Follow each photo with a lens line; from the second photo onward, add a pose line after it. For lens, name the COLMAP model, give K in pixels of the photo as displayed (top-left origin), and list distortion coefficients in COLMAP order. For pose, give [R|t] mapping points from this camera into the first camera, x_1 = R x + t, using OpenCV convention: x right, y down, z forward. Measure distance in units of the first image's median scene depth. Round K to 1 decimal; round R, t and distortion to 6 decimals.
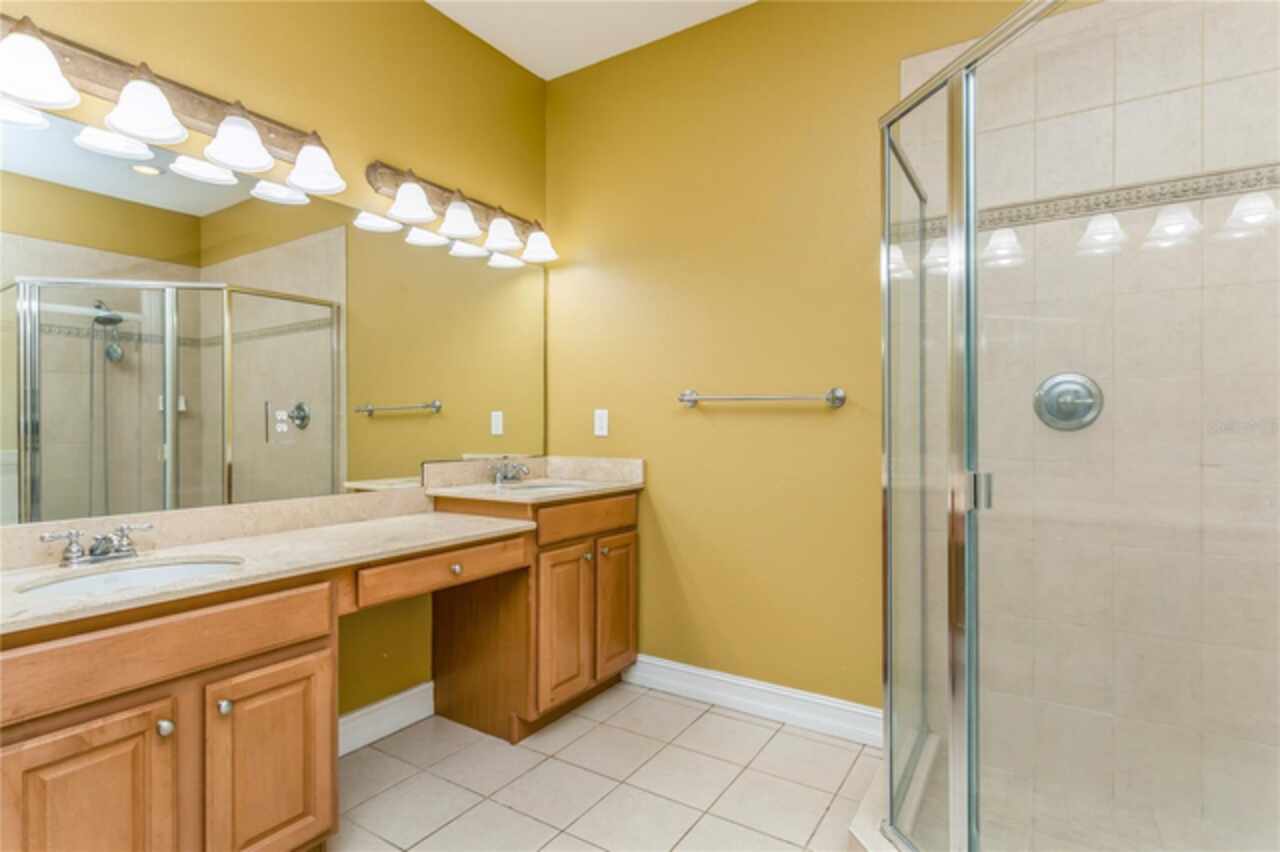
lens RADIAL K [[666.0, 0, 614.4], [0, 666.0, 424.5], [0, 0, 1]] dist [0.008816, 0.000669]
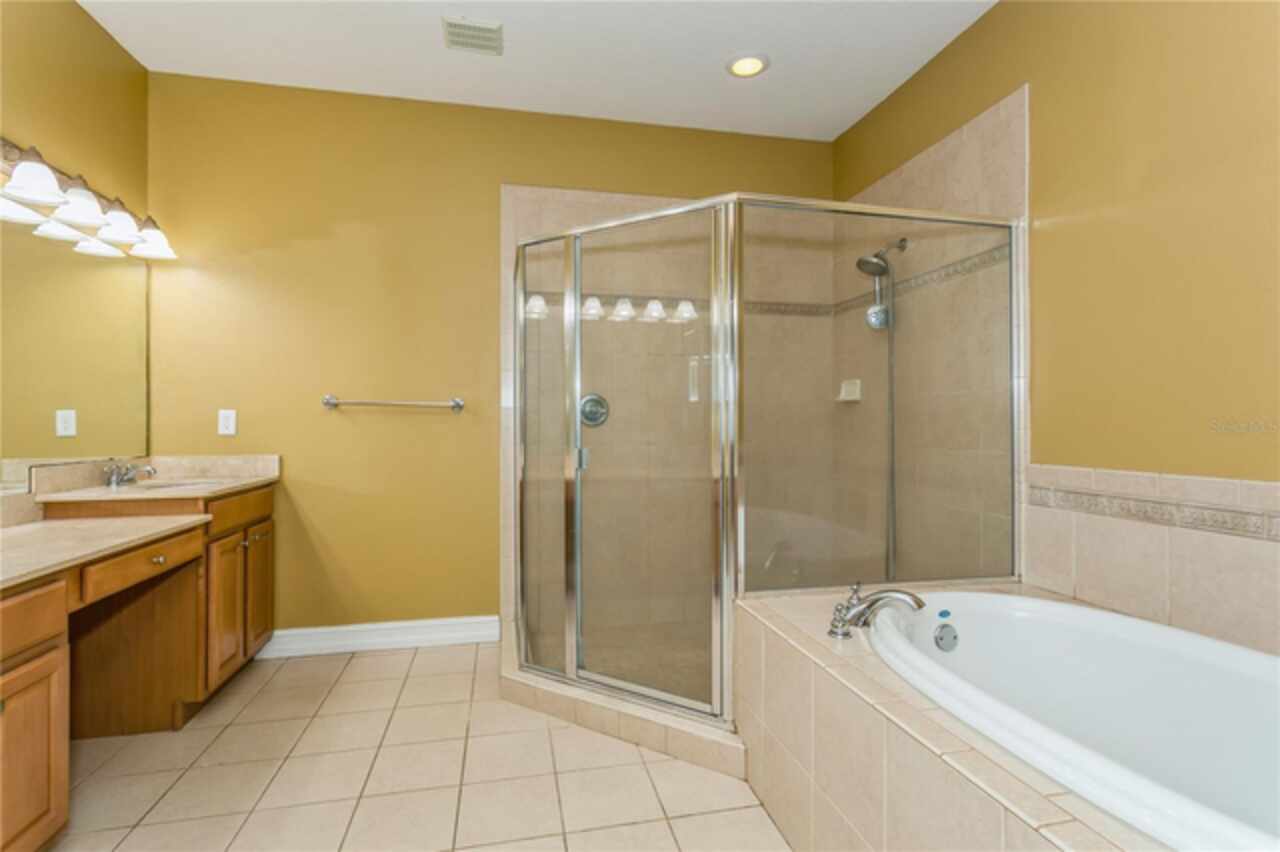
lens RADIAL K [[610.0, 0, 641.9], [0, 610.0, 422.5], [0, 0, 1]] dist [0.003848, 0.002661]
pose [[0.701409, -0.002022, 0.712756, -0.278848], [0.002817, 0.999996, 0.000065, -0.000573], [-0.712754, 0.001962, 0.701412, -0.163903]]
